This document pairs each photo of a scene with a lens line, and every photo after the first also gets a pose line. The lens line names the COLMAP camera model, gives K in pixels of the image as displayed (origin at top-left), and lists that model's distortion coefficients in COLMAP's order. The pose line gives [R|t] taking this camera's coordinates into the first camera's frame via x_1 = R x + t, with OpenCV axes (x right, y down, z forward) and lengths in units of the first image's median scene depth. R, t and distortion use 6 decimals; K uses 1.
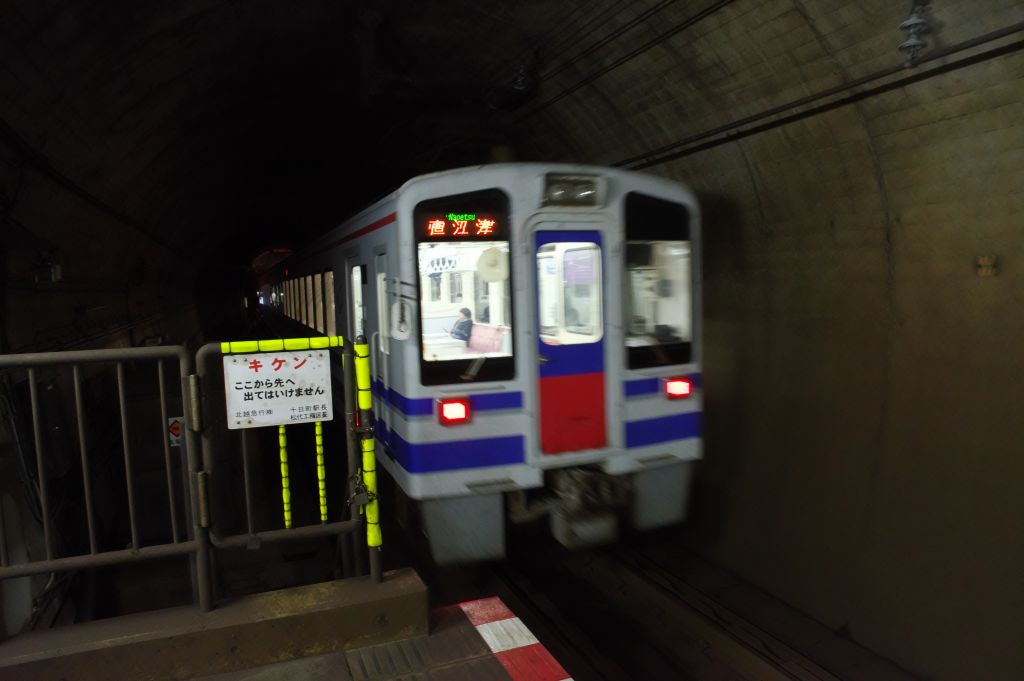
lens RADIAL K [[763.3, 0, 512.0], [0, 763.3, 340.5], [0, 0, 1]] dist [-0.006020, -0.001666]
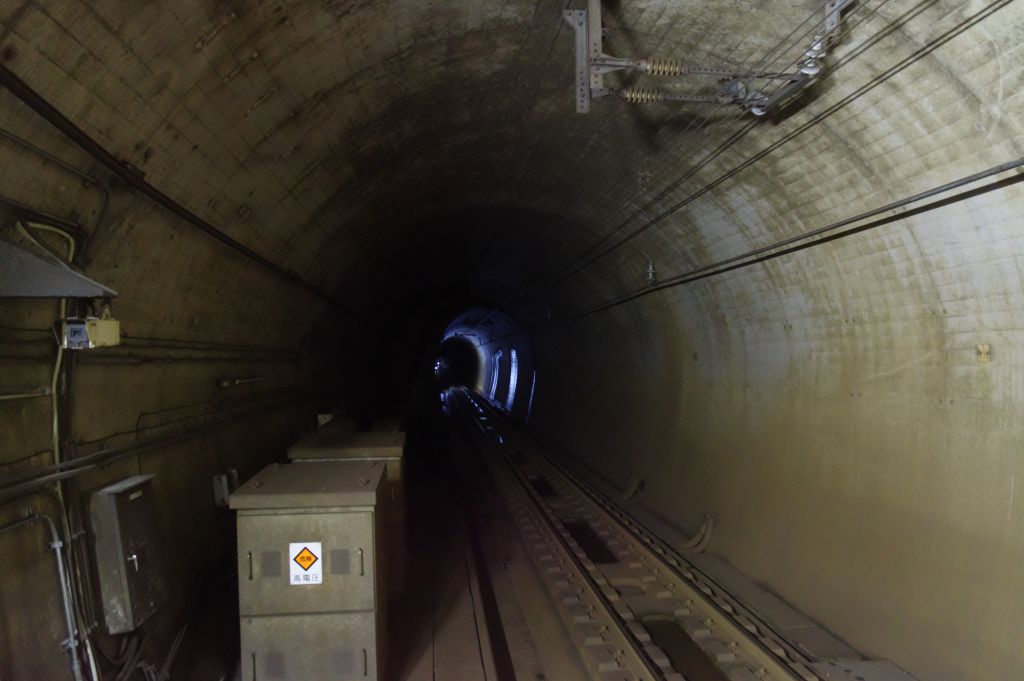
lens RADIAL K [[763.3, 0, 512.0], [0, 763.3, 340.5], [0, 0, 1]] dist [-0.006020, -0.001666]
pose [[0.968330, 0.011074, -0.249429, -0.073244], [-0.035751, 0.994871, -0.094625, -0.022098], [0.247102, 0.100545, 0.963759, 0.306947]]
